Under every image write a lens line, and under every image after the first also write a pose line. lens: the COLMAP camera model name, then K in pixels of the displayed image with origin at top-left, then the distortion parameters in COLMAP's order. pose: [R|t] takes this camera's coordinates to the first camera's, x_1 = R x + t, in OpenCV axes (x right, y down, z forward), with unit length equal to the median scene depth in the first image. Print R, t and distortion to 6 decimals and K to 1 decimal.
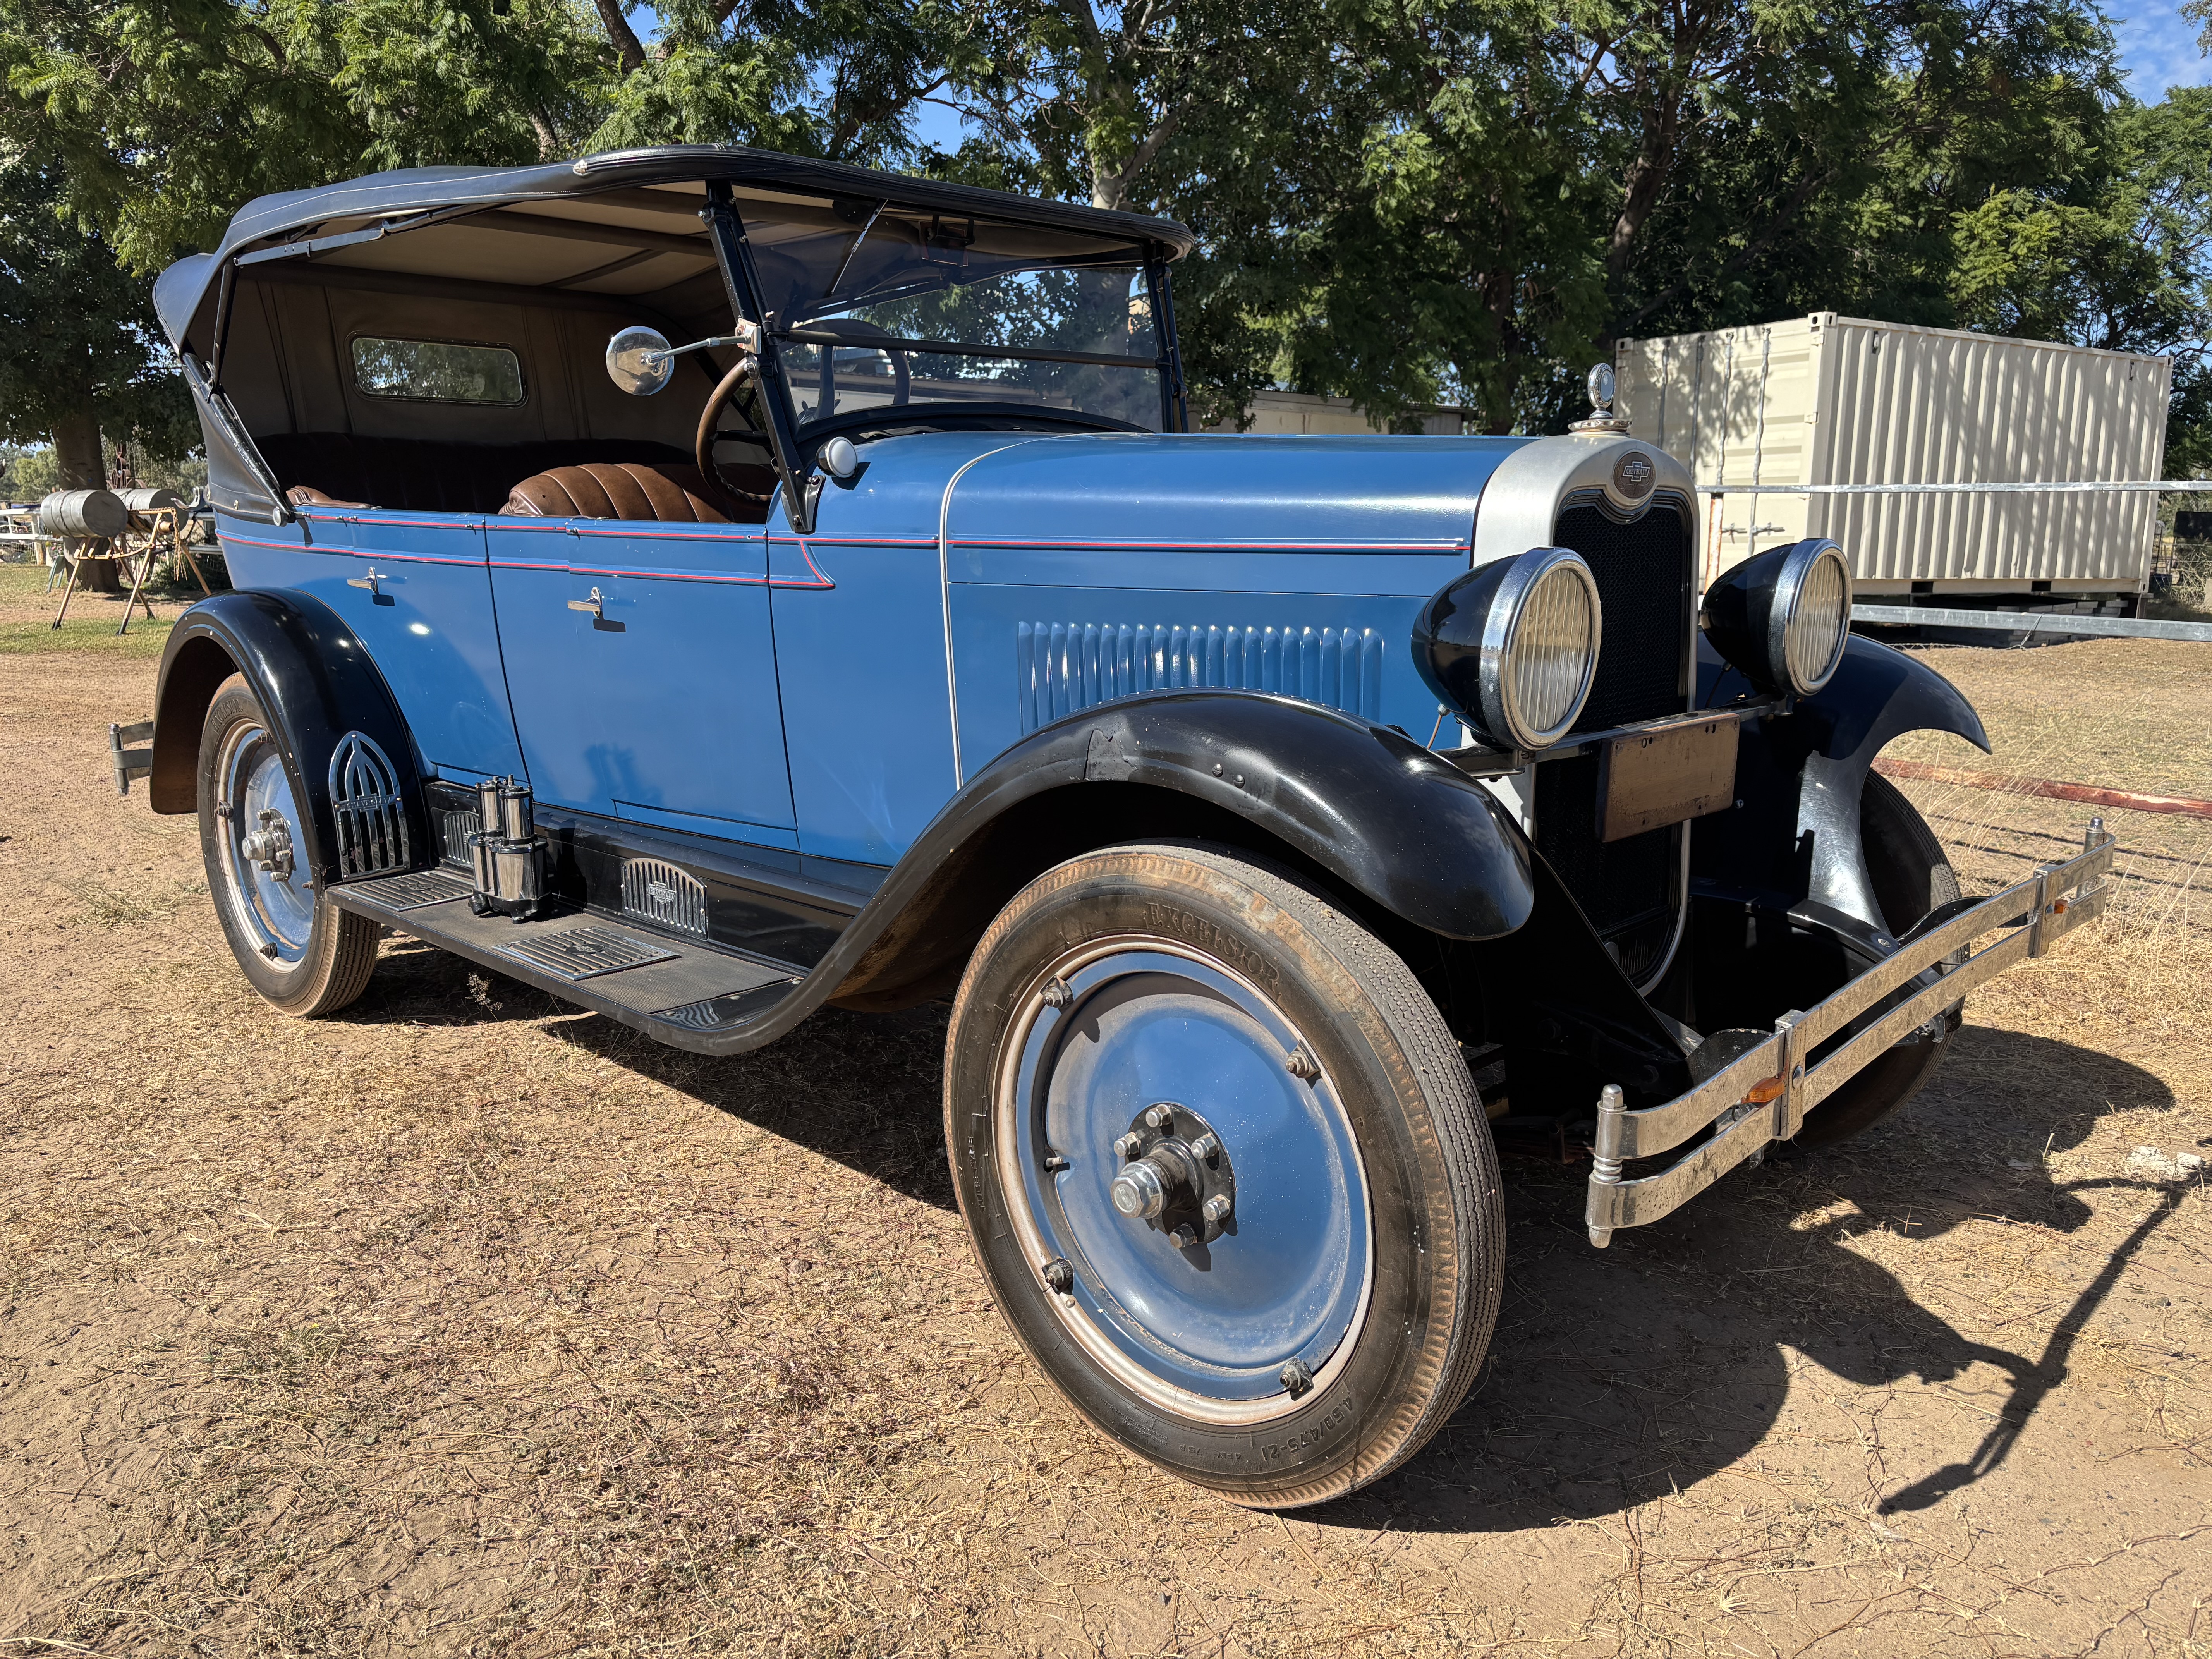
lens RADIAL K [[1663.6, 0, 1092.8], [0, 1663.6, 832.0], [0, 0, 1]] dist [0.071541, -0.083202]
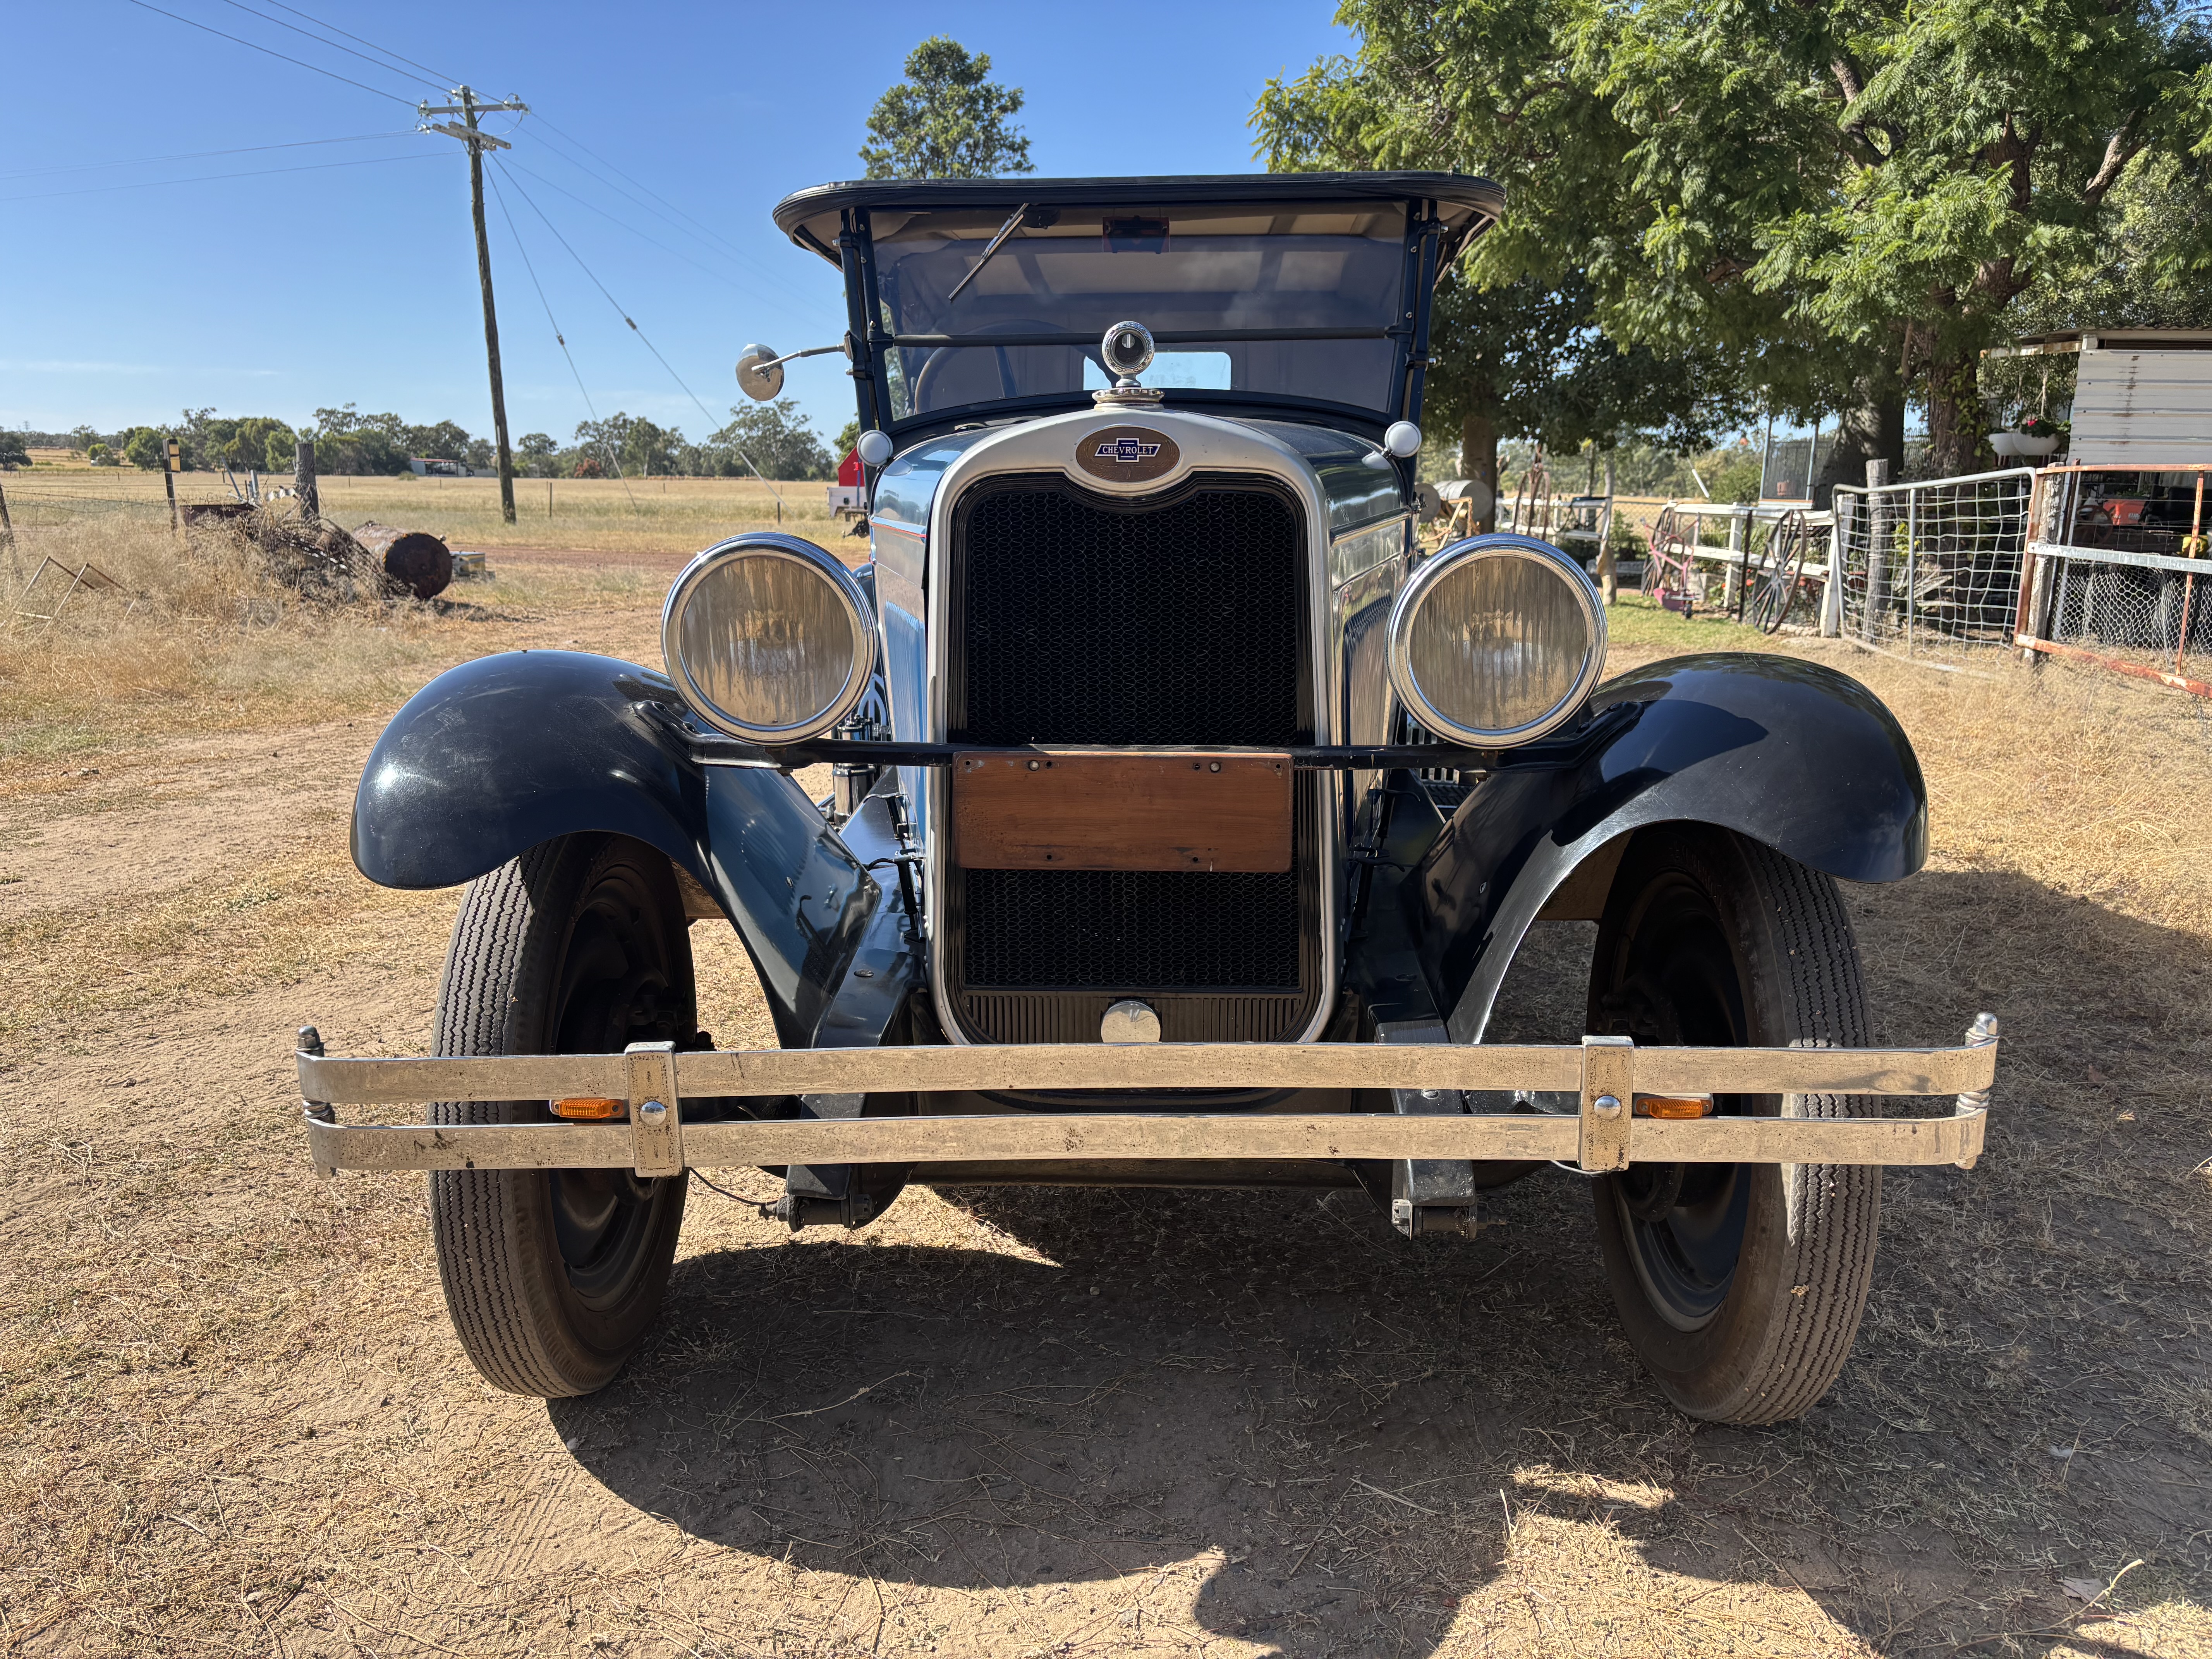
lens RADIAL K [[1676.2, 0, 1106.0], [0, 1676.2, 829.5], [0, 0, 1]] dist [0.067075, 0.000991]
pose [[0.659949, 0.158238, -0.734457, 0.744278], [-0.157376, 0.984997, 0.070806, -0.067008], [0.734643, 0.068857, 0.674951, 0.325432]]
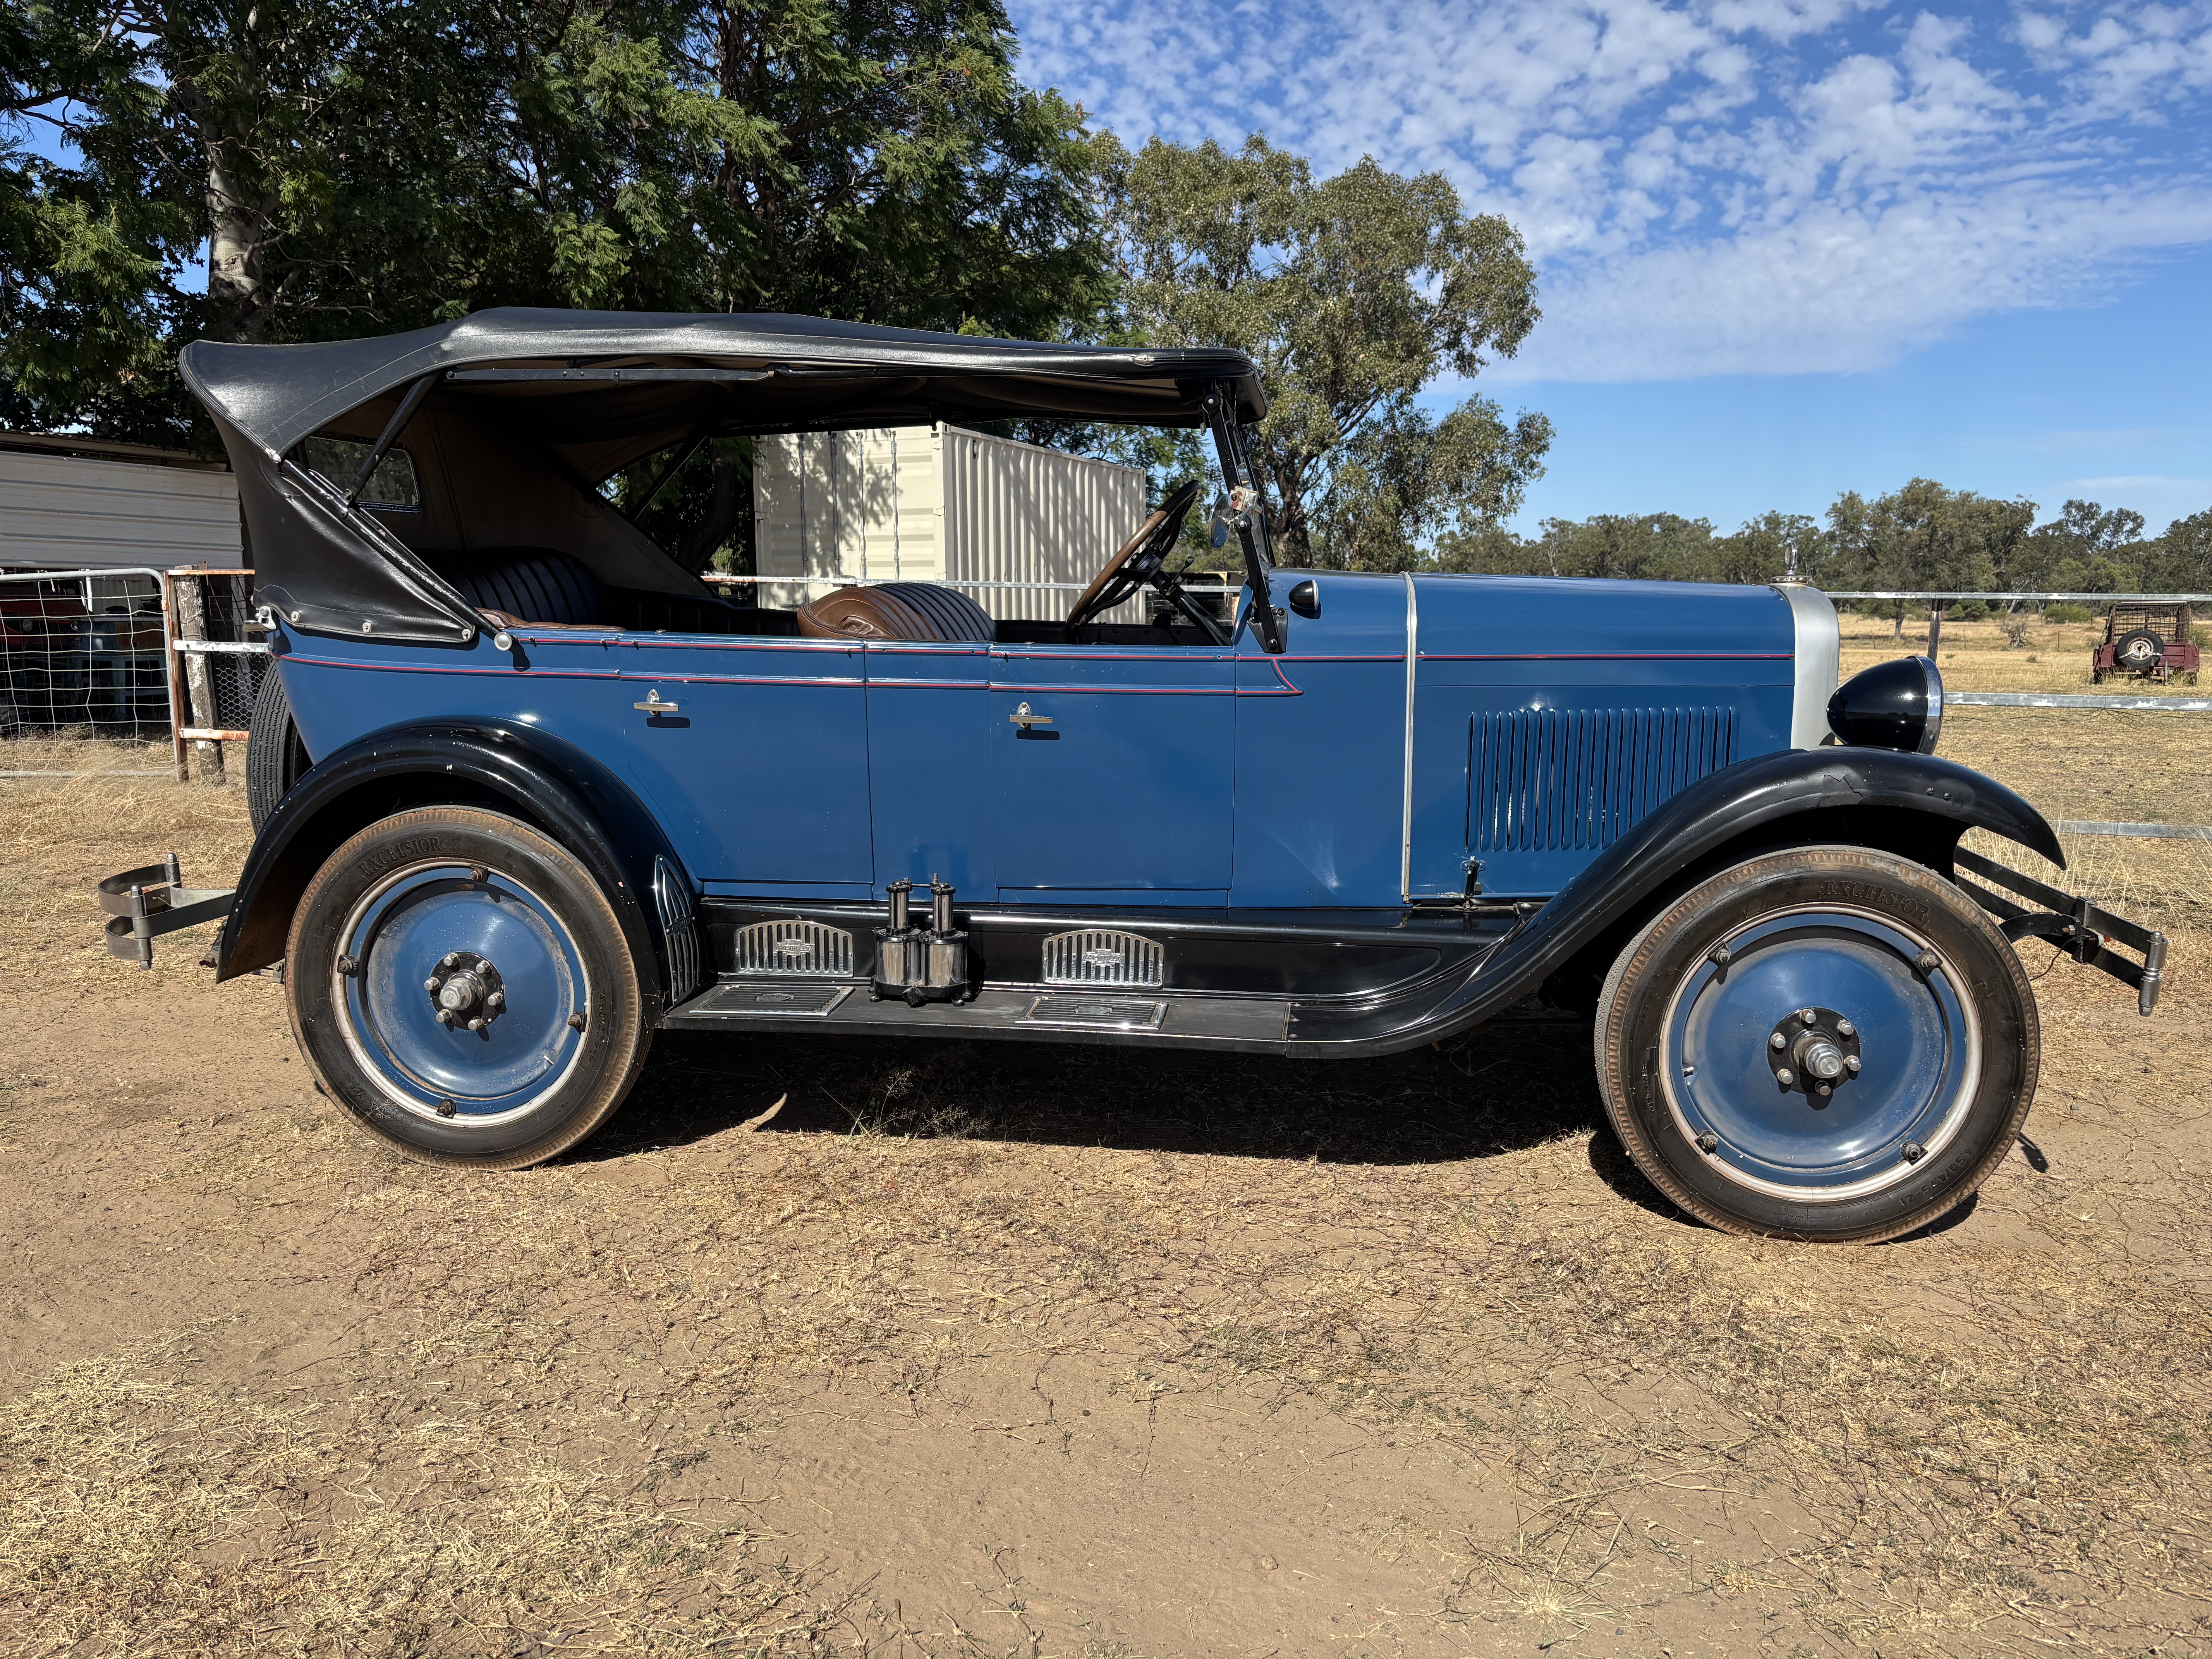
lens RADIAL K [[1669.8, 0, 1108.6], [0, 1669.8, 790.7], [0, 0, 1]] dist [0.063578, -0.085453]
pose [[0.801481, -0.073189, 0.593525, -1.021796], [0.108794, 0.993766, -0.024369, -0.055193], [-0.588041, 0.084104, 0.804446, 0.050750]]
